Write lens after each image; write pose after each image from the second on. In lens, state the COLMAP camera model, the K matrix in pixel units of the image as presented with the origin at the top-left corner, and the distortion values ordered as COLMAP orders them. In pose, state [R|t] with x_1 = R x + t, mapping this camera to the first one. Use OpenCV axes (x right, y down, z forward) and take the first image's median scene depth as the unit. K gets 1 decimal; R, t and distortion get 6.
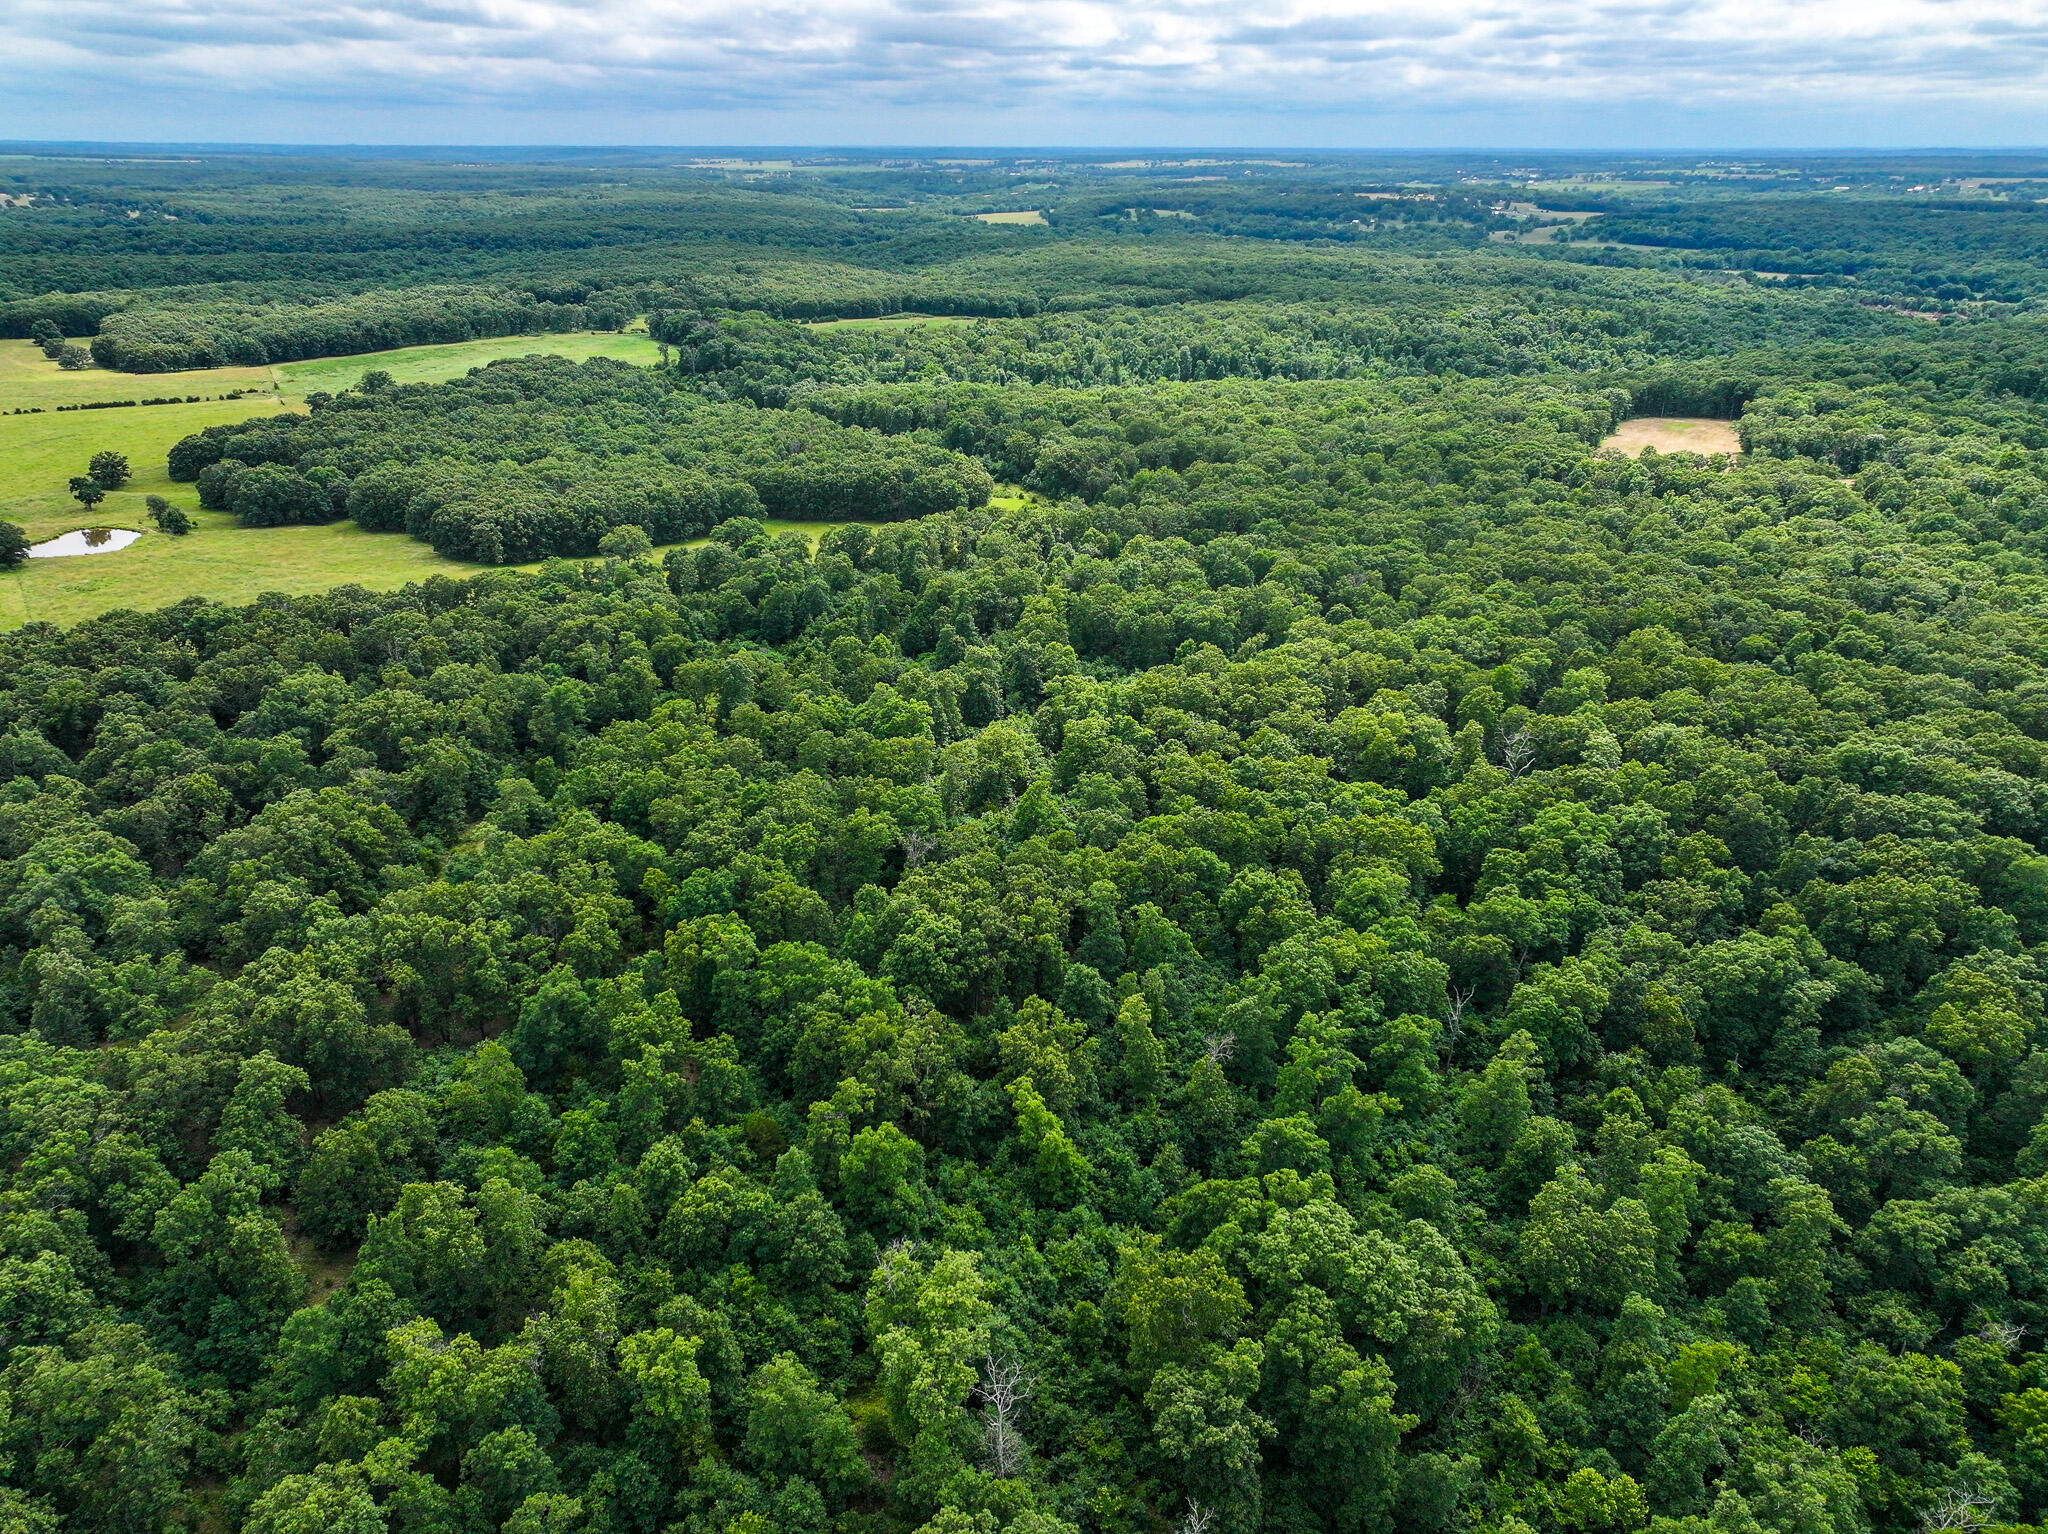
lens RADIAL K [[1435.5, 0, 1028.6], [0, 1435.5, 781.6], [0, 0, 1]] dist [-0.004249, 0.020785]
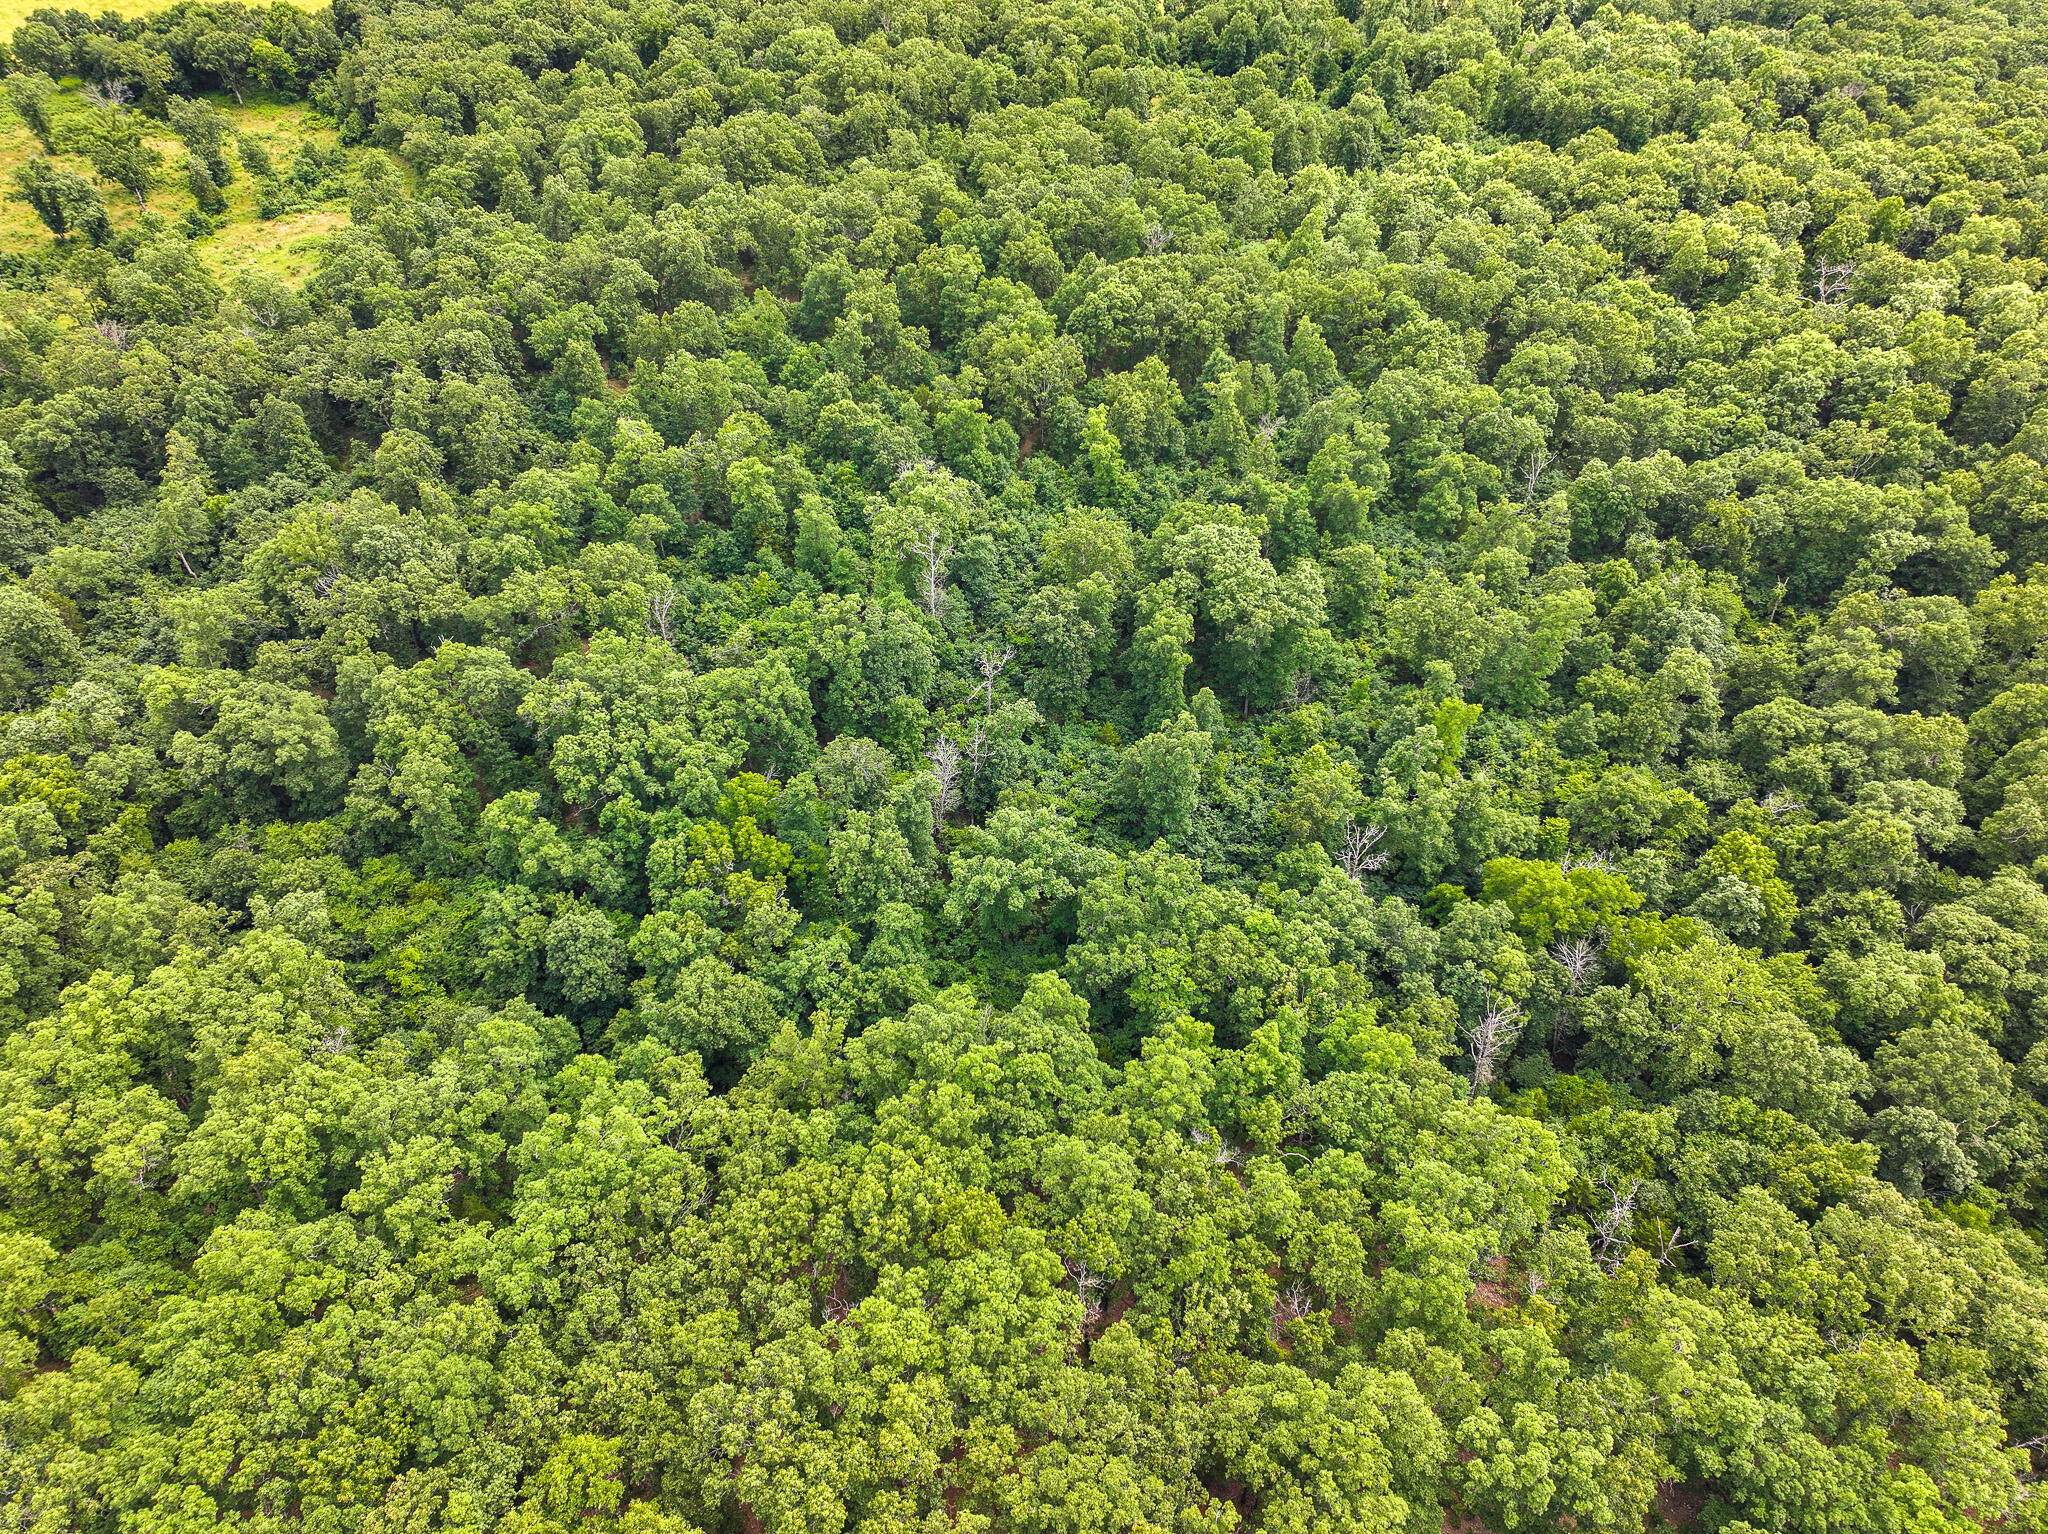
lens RADIAL K [[1435.5, 0, 1021.3], [0, 1435.5, 760.2], [0, 0, 1]] dist [-0.004249, 0.020785]
pose [[0.870363, 0.323817, -0.370960, 0.187111], [-0.197798, 0.919817, 0.338839, 0.029317], [0.450937, -0.221538, 0.864625, -0.075036]]
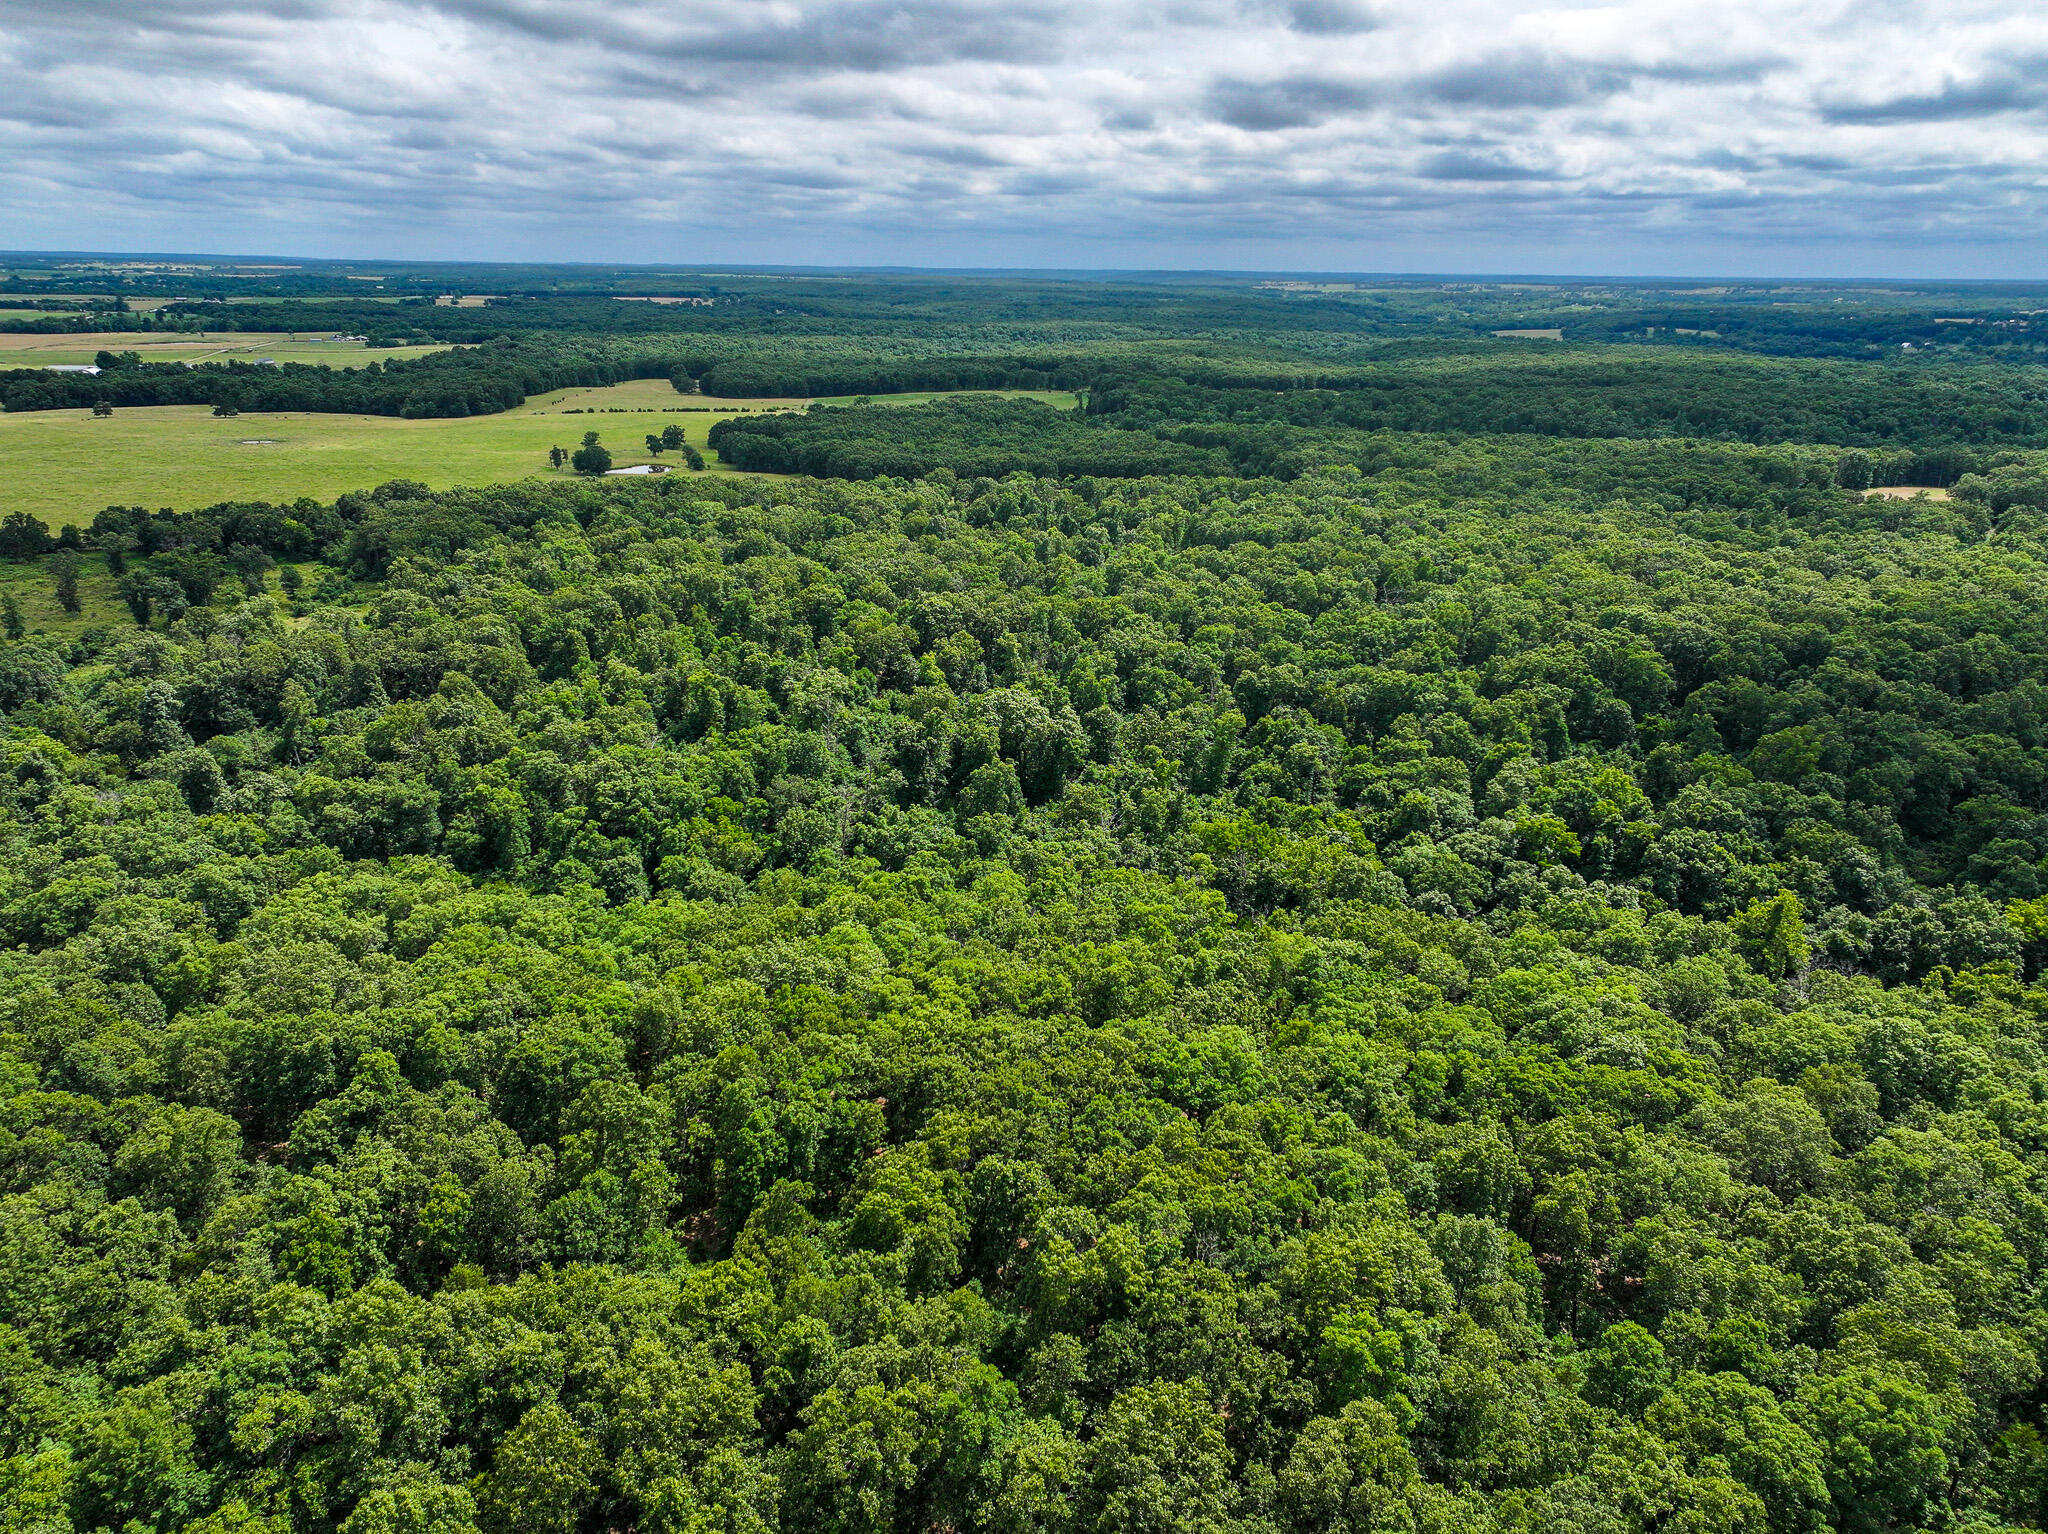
lens RADIAL K [[1435.5, 0, 1017.3], [0, 1435.5, 783.8], [0, 0, 1]] dist [-0.004249, 0.020785]
pose [[0.928197, 0.135161, -0.346672, 0.295700], [-0.160424, 0.986017, -0.045097, 0.167541], [0.335729, 0.097474, 0.936902, -0.282826]]
